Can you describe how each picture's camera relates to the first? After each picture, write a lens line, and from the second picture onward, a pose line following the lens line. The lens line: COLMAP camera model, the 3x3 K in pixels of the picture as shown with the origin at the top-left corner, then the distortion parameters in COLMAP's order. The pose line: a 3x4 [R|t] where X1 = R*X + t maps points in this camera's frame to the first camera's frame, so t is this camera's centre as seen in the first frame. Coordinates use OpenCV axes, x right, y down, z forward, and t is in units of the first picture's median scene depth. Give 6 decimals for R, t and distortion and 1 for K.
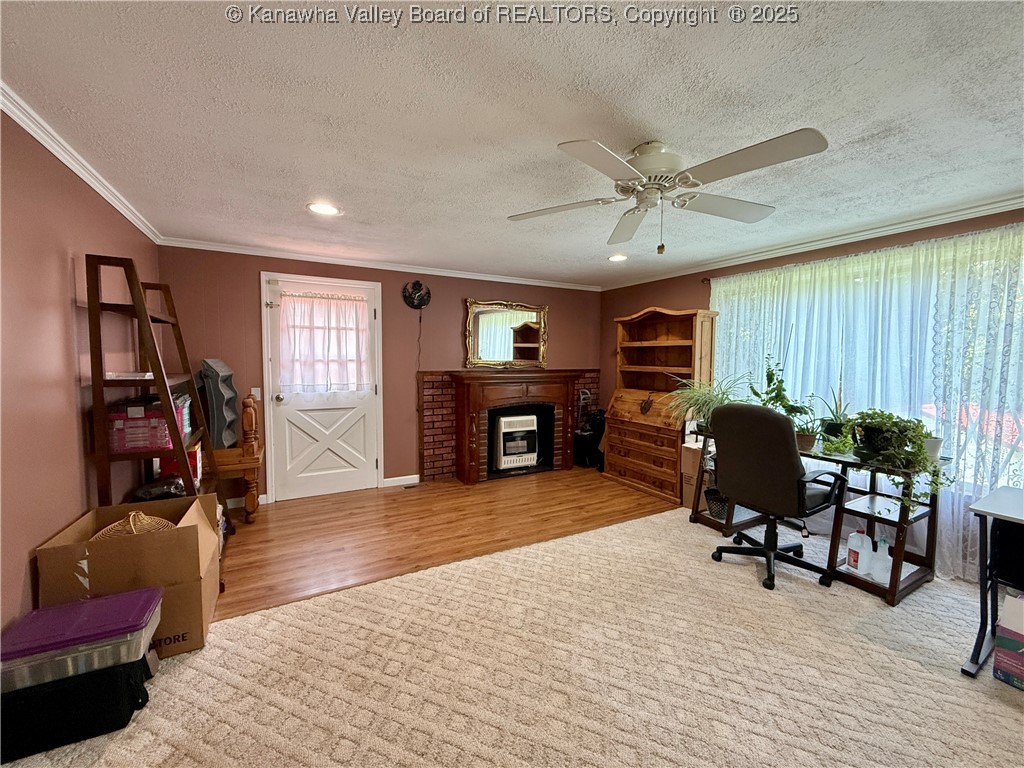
lens RADIAL K [[408.5, 0, 512.4], [0, 408.5, 385.7], [0, 0, 1]] dist [-0.000387, 0.000418]
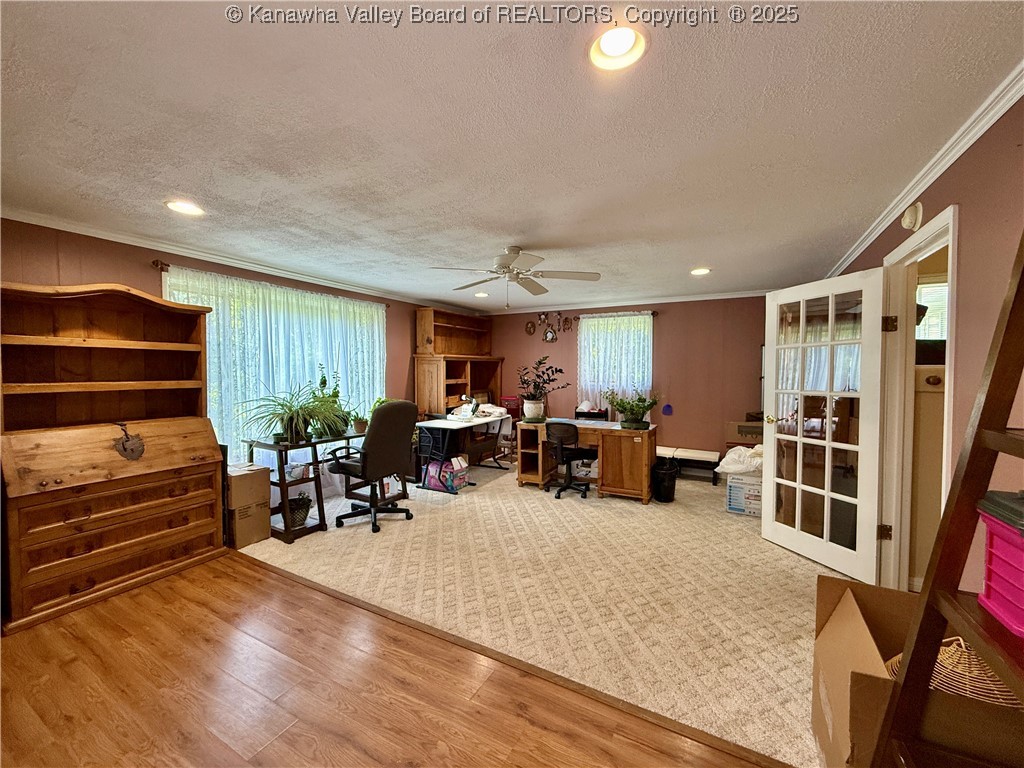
lens RADIAL K [[408.5, 0, 511.2], [0, 408.5, 385.2], [0, 0, 1]] dist [-0.000387, 0.000418]
pose [[-0.533537, -0.040920, 0.844787, -0.523453], [0.052844, 0.995265, 0.081584, -0.065501], [-0.844125, 0.088170, -0.528848, 0.897495]]
